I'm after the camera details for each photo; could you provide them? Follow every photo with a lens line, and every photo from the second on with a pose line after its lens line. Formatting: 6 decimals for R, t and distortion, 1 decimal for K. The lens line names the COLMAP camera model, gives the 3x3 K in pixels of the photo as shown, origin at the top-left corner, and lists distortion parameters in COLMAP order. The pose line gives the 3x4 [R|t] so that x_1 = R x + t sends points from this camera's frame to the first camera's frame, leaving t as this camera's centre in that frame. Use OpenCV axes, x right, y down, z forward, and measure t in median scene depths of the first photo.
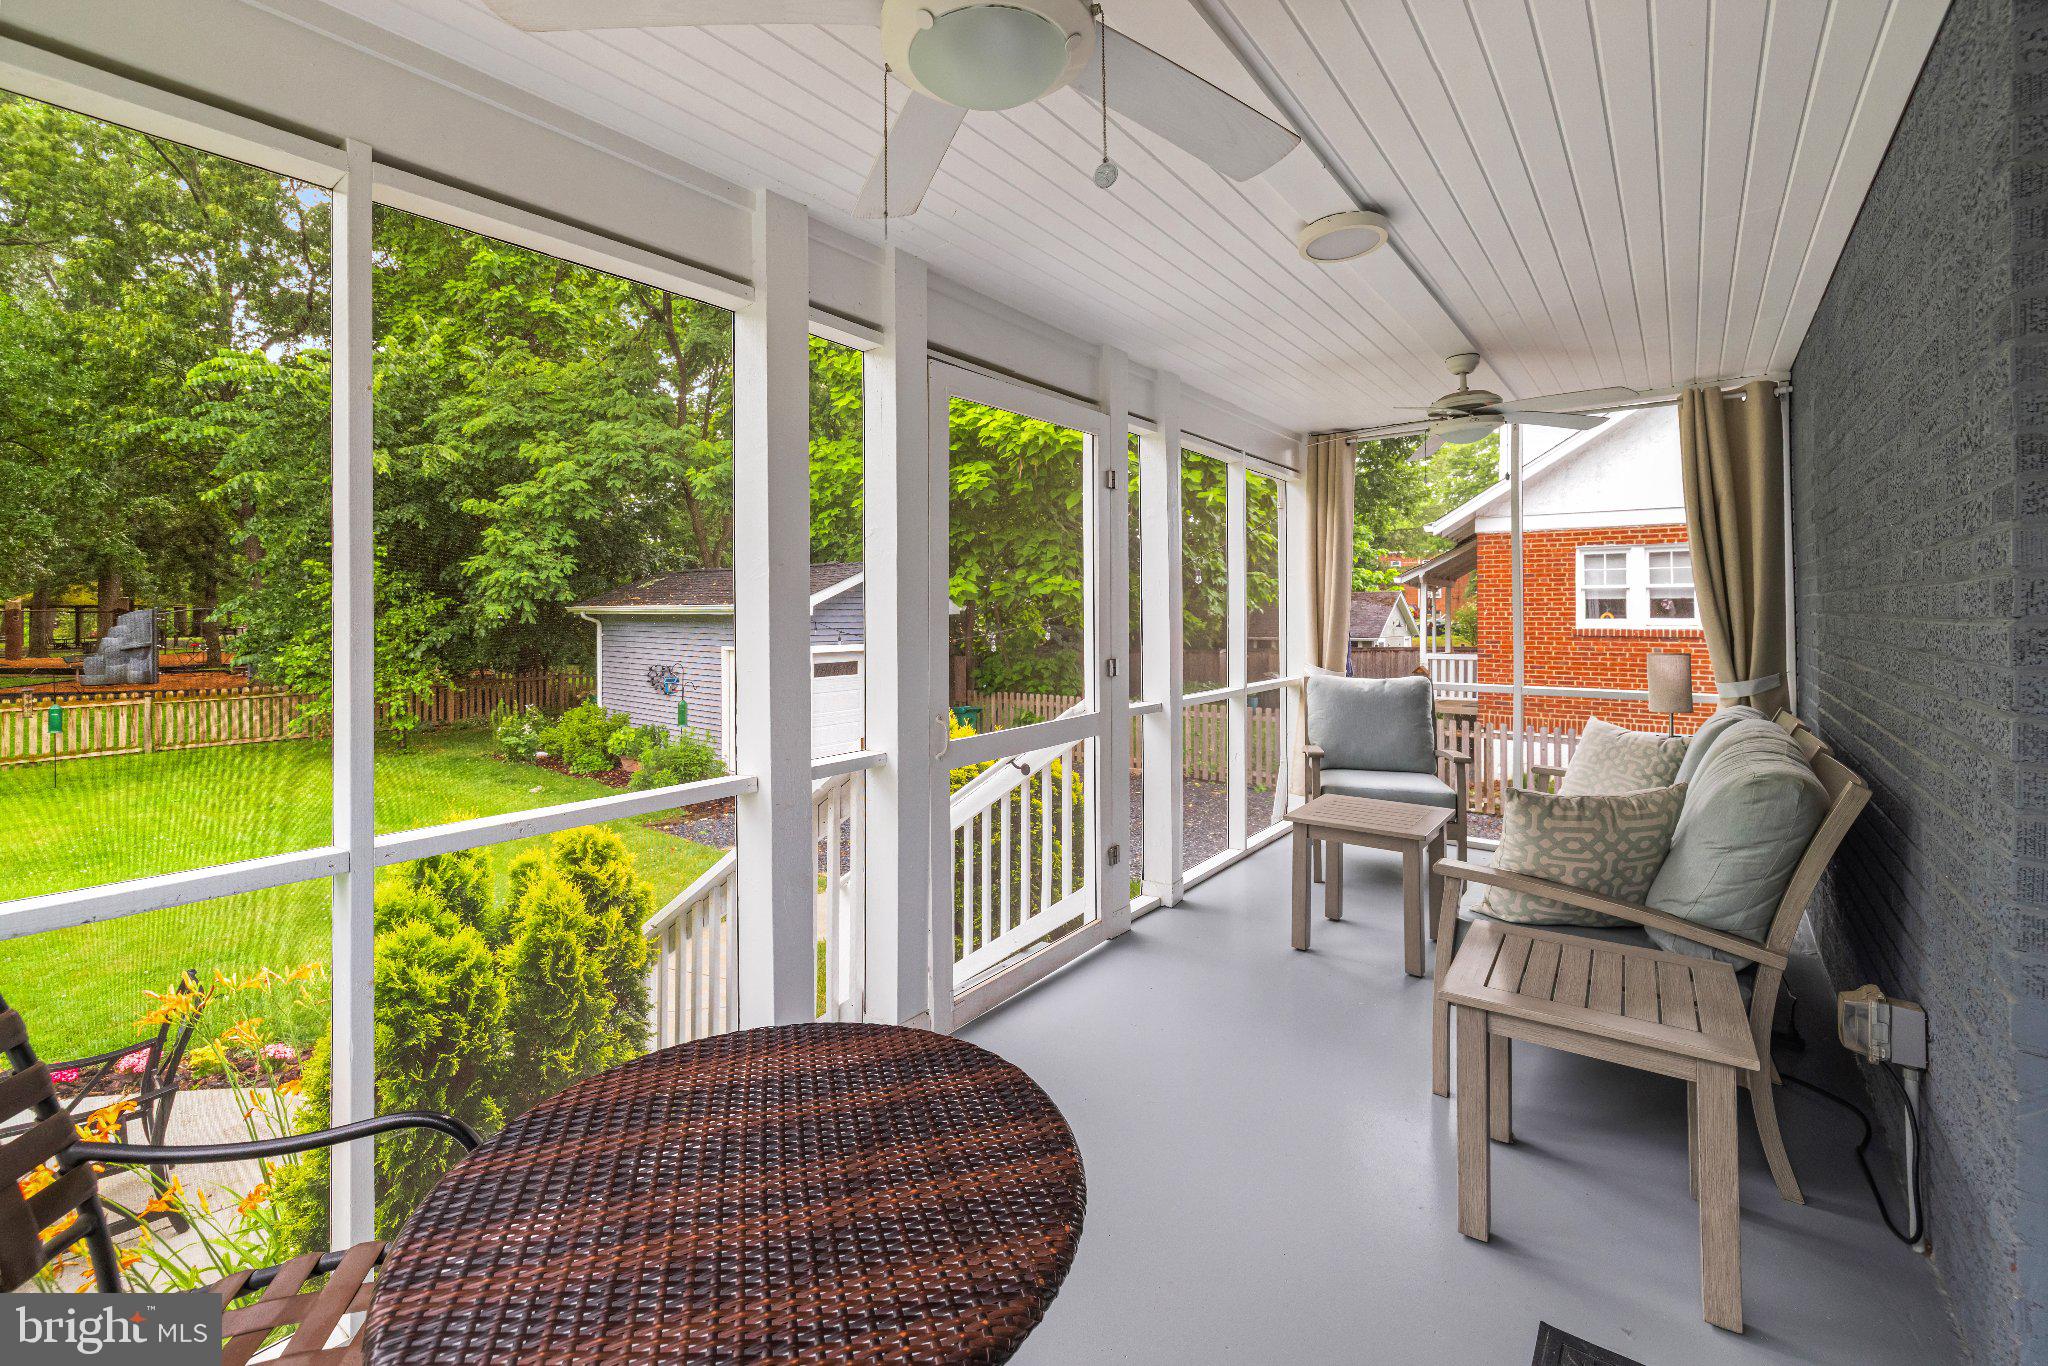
lens RADIAL K [[890.0, 0, 1018.9], [0, 890.0, 607.0], [0, 0, 1]] dist [0.000192, -0.000139]
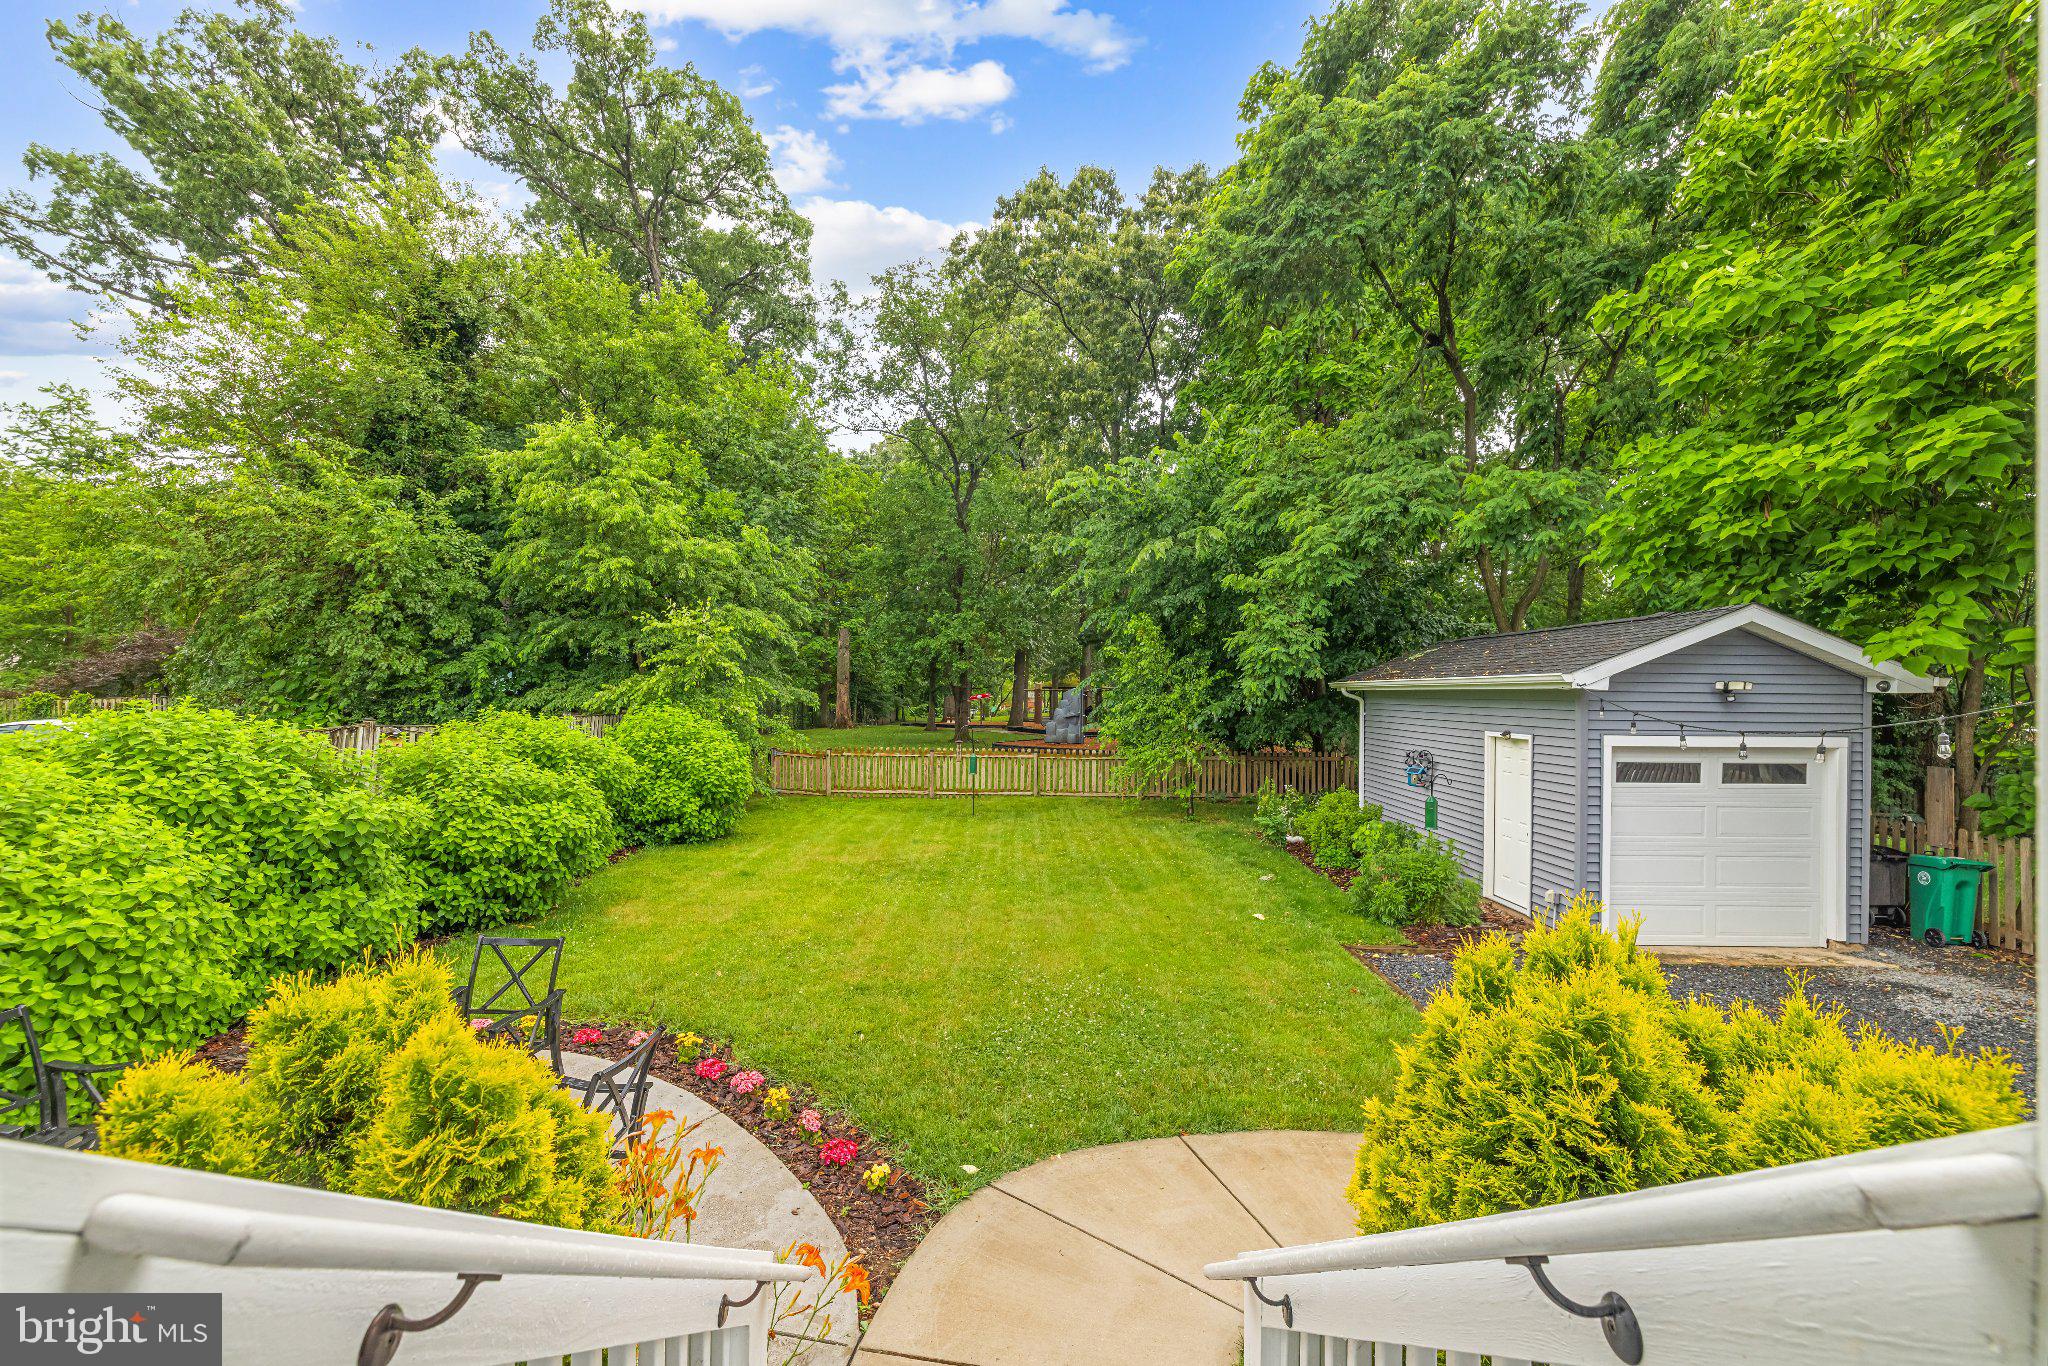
lens RADIAL K [[889.1, 0, 1008.0], [0, 889.1, 693.7], [0, 0, 1]] dist [0.001290, 0.000495]
pose [[0.606263, 0.005358, -0.795246, 0.028151], [-0.000716, 0.999981, 0.006192, 0.005799], [0.795264, -0.003184, 0.606255, 0.188005]]
